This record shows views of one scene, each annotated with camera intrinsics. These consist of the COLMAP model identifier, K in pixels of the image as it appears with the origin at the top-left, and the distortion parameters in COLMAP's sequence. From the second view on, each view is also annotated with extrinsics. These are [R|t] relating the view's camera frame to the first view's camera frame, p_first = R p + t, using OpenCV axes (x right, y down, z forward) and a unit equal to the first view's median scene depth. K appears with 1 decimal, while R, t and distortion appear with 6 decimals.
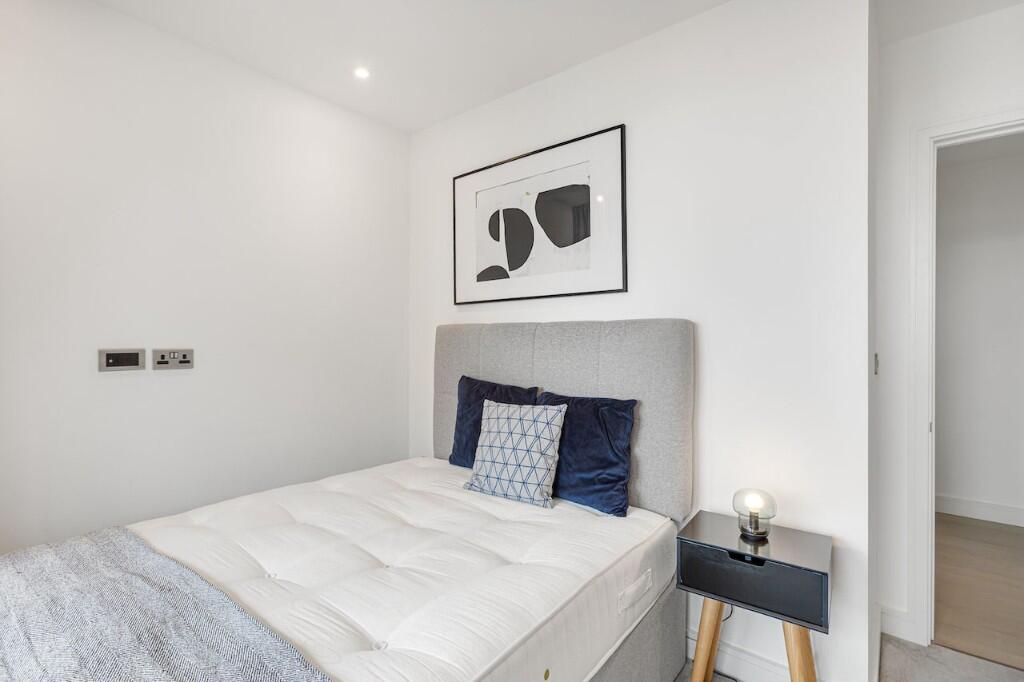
lens RADIAL K [[481.4, 0, 491.2], [0, 481.4, 347.3], [0, 0, 1]] dist [-0.057380, 0.000126]
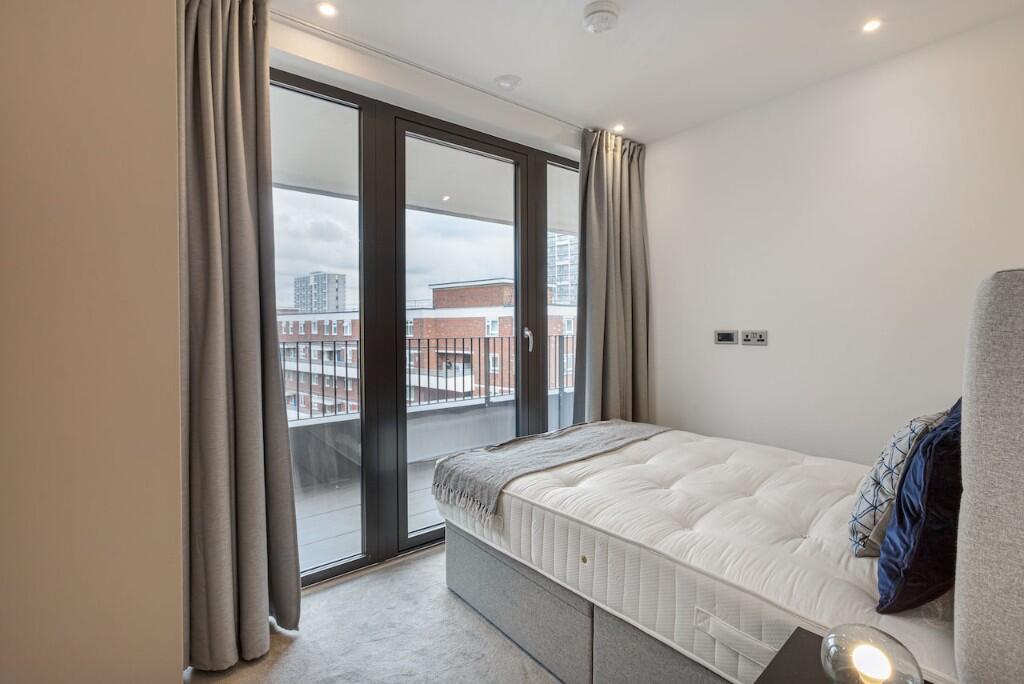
lens RADIAL K [[473.5, 0, 512.0], [0, 473.5, 342.0], [0, 0, 1]] dist [0.000789, 0.000404]
pose [[-0.181522, 0.037257, -0.982681, 0.854186], [-0.002870, 0.999258, 0.038416, -0.015744], [0.983383, 0.009794, -0.181280, 0.566634]]
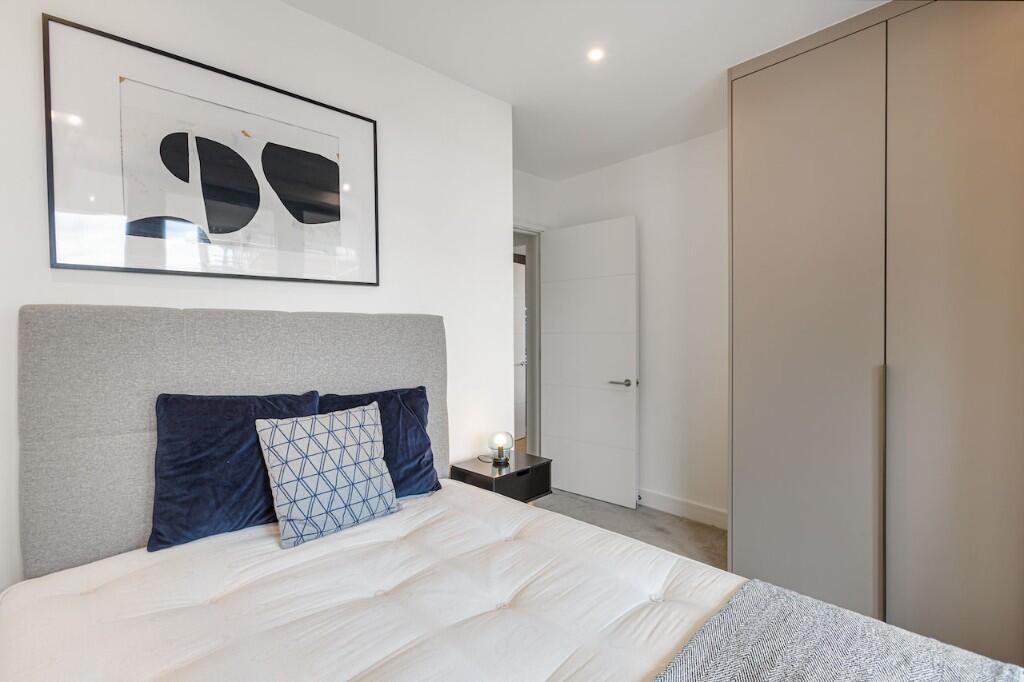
lens RADIAL K [[473.5, 0, 512.0], [0, 473.5, 341.0], [0, 0, 1]] dist [0.000789, 0.000404]
pose [[0.106680, -0.017513, 0.994139, -0.680991], [0.019491, 0.999690, 0.015520, -0.008094], [-0.994102, 0.017721, 0.106988, 0.586266]]
